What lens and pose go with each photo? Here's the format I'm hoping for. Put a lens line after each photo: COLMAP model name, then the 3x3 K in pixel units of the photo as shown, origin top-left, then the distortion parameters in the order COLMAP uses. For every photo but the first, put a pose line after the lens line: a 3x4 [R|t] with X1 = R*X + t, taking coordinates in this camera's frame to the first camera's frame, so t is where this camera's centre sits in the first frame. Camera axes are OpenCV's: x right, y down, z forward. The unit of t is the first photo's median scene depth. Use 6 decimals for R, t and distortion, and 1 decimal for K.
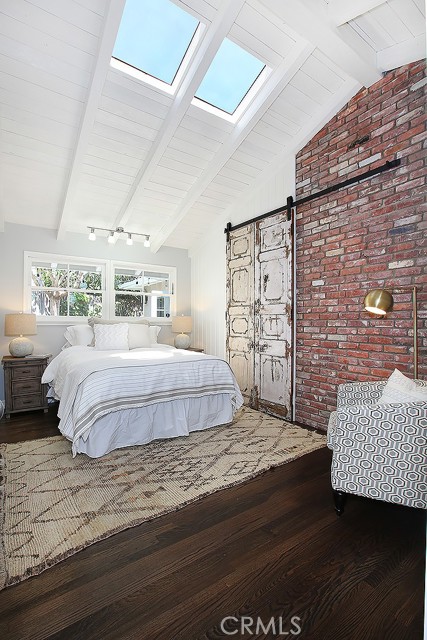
lens RADIAL K [[292.8, 0, 213.1], [0, 292.8, 321.0], [0, 0, 1]] dist [0.001617, 0.000496]
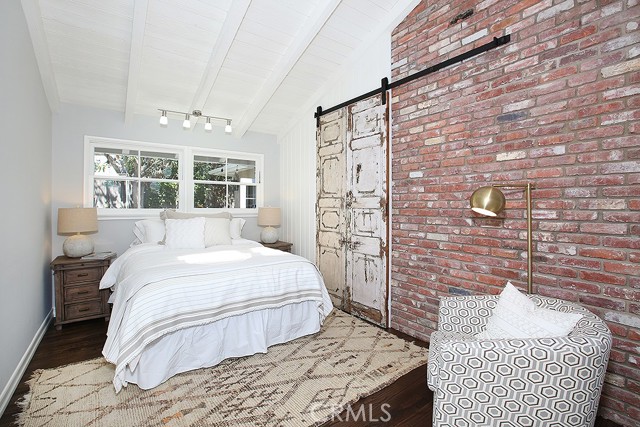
lens RADIAL K [[292.8, 0, 318.5], [0, 292.8, 202.2], [0, 0, 1]] dist [0.001617, 0.000496]
pose [[0.999728, 0.002643, 0.023163, 0.045030], [-0.002433, 0.999956, -0.009095, -0.040684], [-0.023186, 0.009036, 0.999690, 0.127660]]
